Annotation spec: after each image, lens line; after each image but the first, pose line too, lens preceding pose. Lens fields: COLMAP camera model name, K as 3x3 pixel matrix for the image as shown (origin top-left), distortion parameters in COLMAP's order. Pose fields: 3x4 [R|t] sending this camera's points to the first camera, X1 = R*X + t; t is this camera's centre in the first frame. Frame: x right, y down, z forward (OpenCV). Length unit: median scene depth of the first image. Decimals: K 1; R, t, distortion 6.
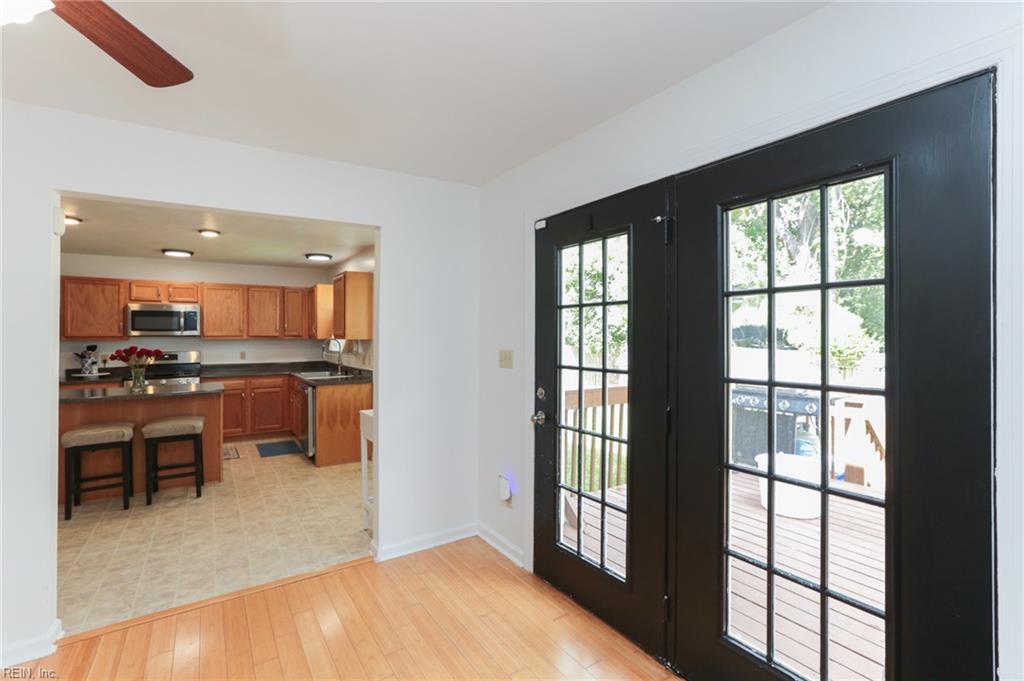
lens RADIAL K [[465.5, 0, 517.0], [0, 465.5, 336.8], [0, 0, 1]] dist [-0.004504, 0.000338]
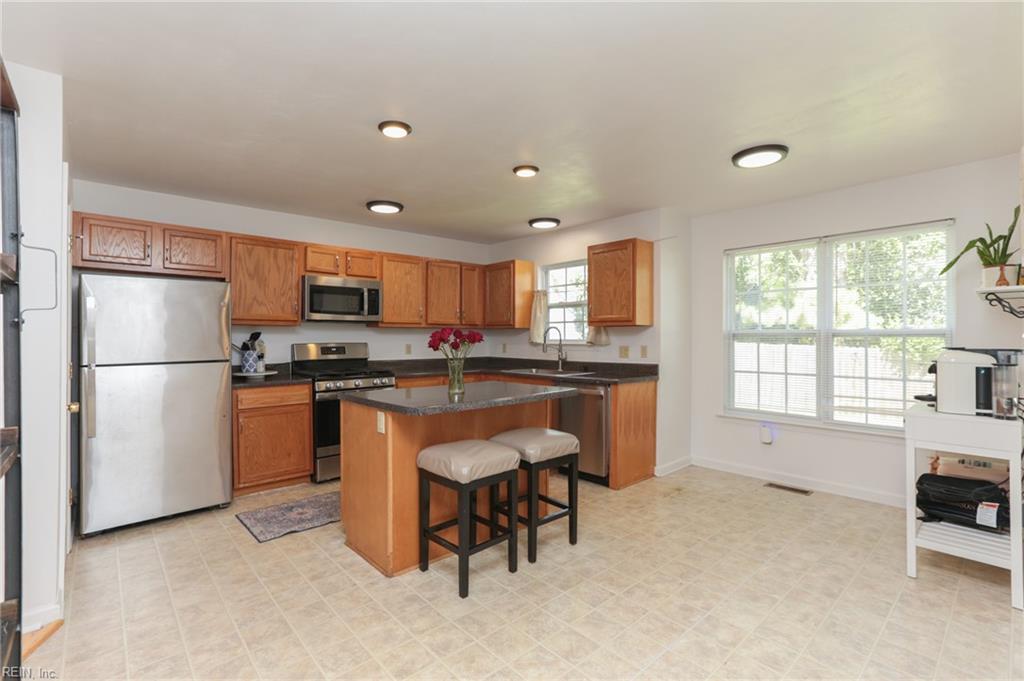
lens RADIAL K [[465.5, 0, 509.0], [0, 465.5, 341.5], [0, 0, 1]] dist [-0.004504, 0.000338]
pose [[0.989090, -0.001617, 0.147305, -0.637659], [0.001559, 0.999999, 0.000510, 0.032122], [-0.147306, -0.000275, 0.989091, 0.239370]]
